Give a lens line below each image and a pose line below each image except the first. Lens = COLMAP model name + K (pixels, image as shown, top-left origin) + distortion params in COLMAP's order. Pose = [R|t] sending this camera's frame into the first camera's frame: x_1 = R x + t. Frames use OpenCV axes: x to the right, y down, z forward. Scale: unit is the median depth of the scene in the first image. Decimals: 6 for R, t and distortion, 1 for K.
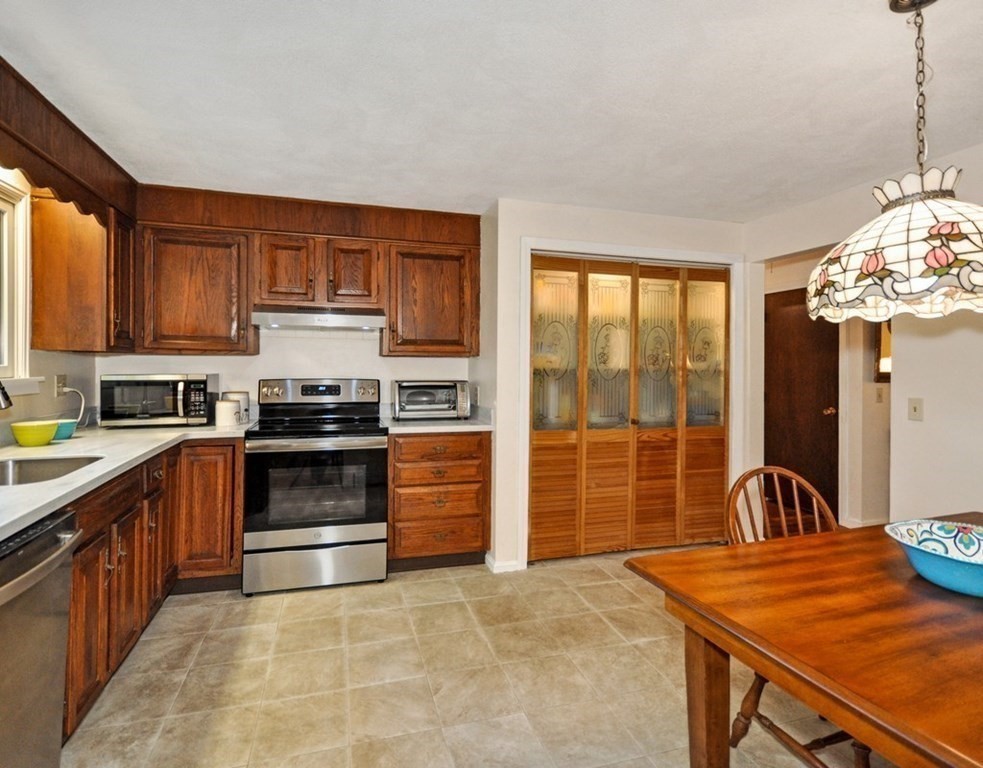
lens RADIAL K [[523.9, 0, 478.6], [0, 523.9, 368.4], [0, 0, 1]] dist [-0.026374, 0.000787]
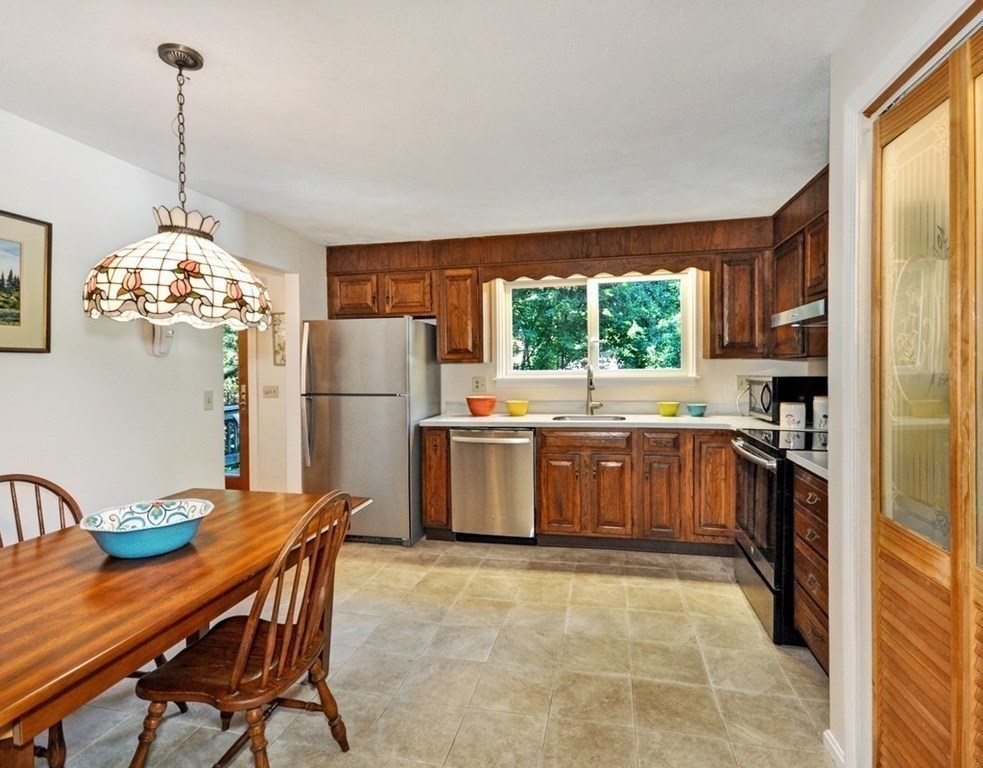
lens RADIAL K [[523.9, 0, 478.6], [0, 523.9, 368.4], [0, 0, 1]] dist [-0.026374, 0.000787]
pose [[-0.494902, 0.007165, -0.868919, 0.948242], [0.000892, 0.999970, 0.007738, -0.018521], [0.868948, 0.003055, -0.494894, 1.319113]]
